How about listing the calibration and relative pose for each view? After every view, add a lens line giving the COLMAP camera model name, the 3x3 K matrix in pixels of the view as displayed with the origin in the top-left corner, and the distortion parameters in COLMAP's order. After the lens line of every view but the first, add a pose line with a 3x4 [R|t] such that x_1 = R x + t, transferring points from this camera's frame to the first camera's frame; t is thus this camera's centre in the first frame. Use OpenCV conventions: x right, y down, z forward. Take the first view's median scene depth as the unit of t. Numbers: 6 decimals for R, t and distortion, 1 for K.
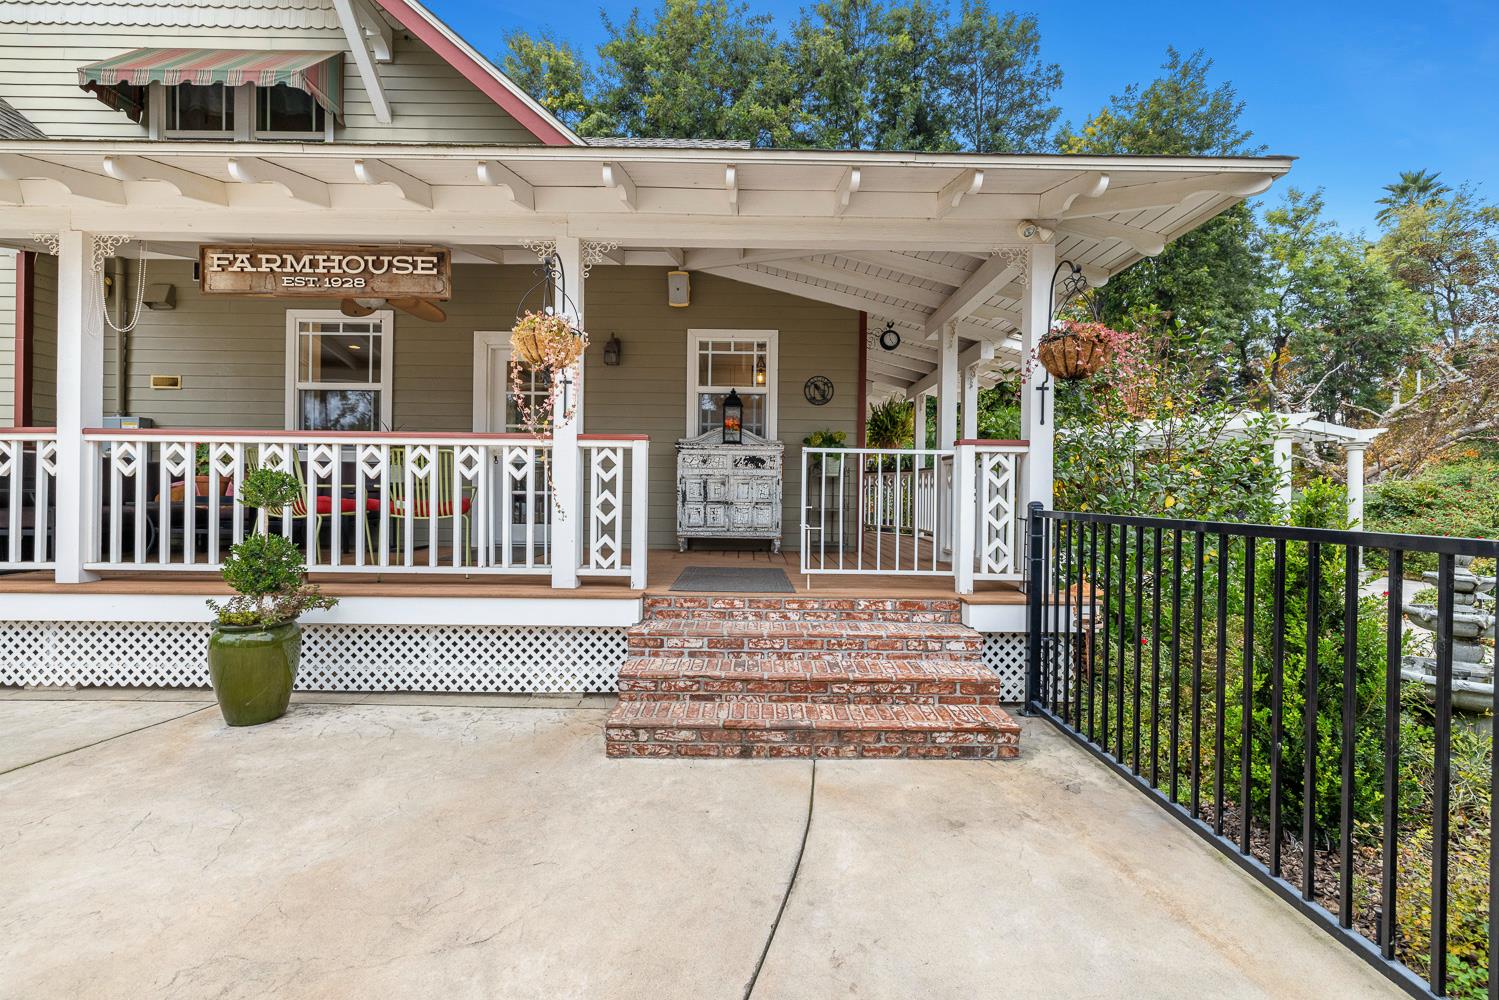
lens RADIAL K [[623.4, 0, 741.1], [0, 623.4, 493.8], [0, 0, 1]] dist [0.000012, 0.000006]
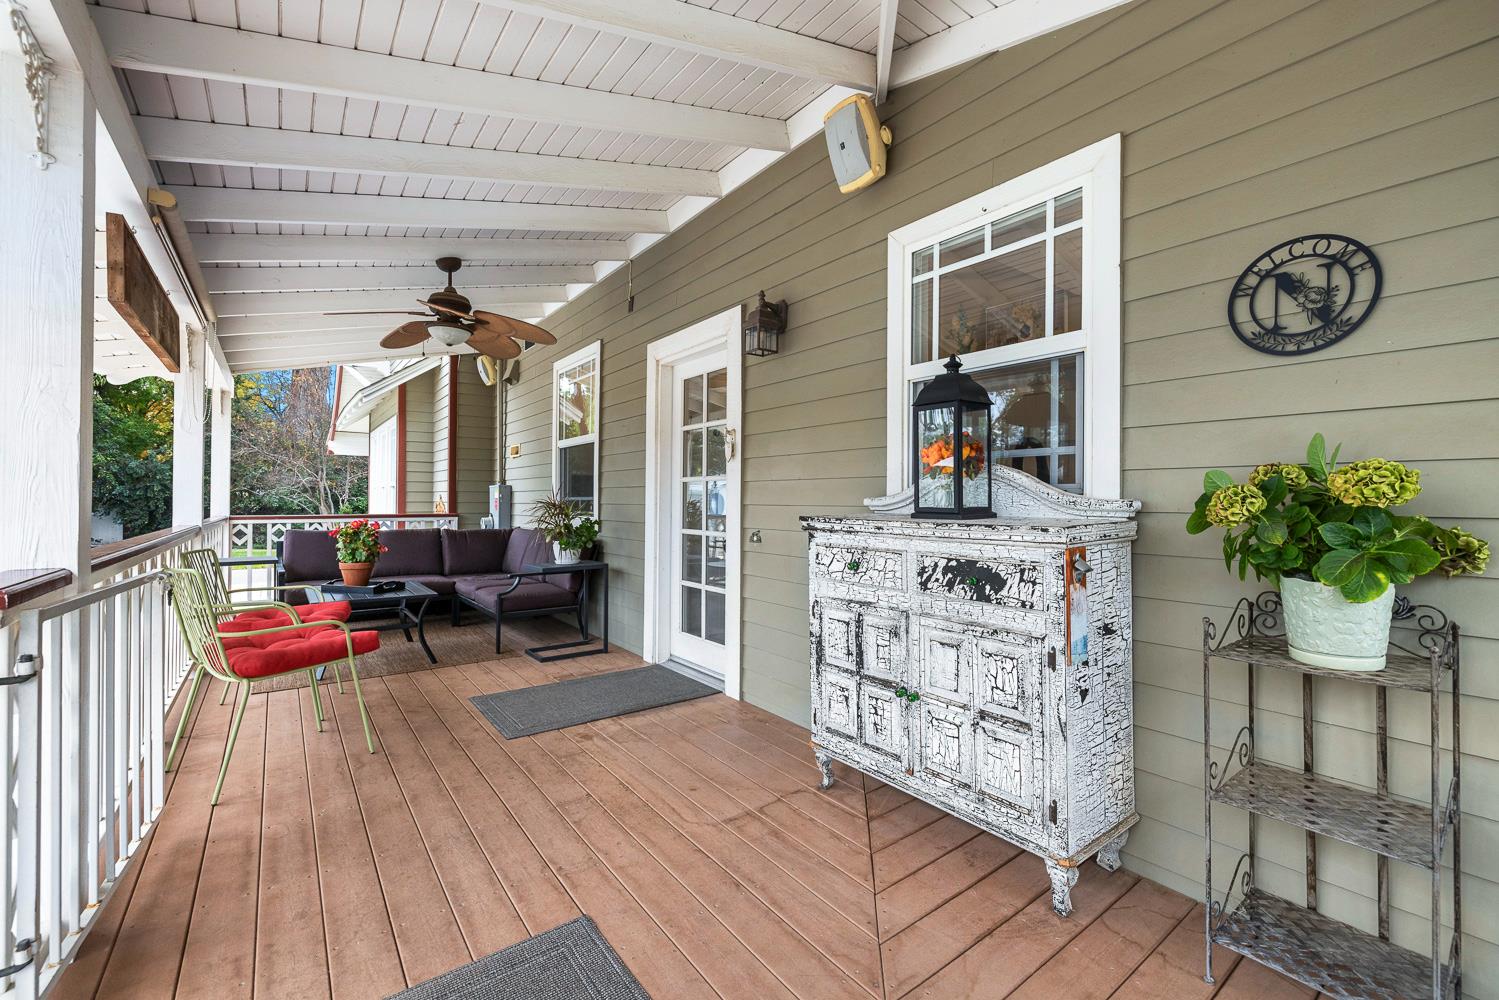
lens RADIAL K [[623.4, 0, 761.6], [0, 623.4, 494.1], [0, 0, 1]] dist [0.000012, 0.000006]
pose [[0.618757, -0.018595, -0.785362, 0.199479], [0.001709, 0.999749, -0.022325, -0.086569], [0.785581, 0.012472, 0.618634, 0.724523]]
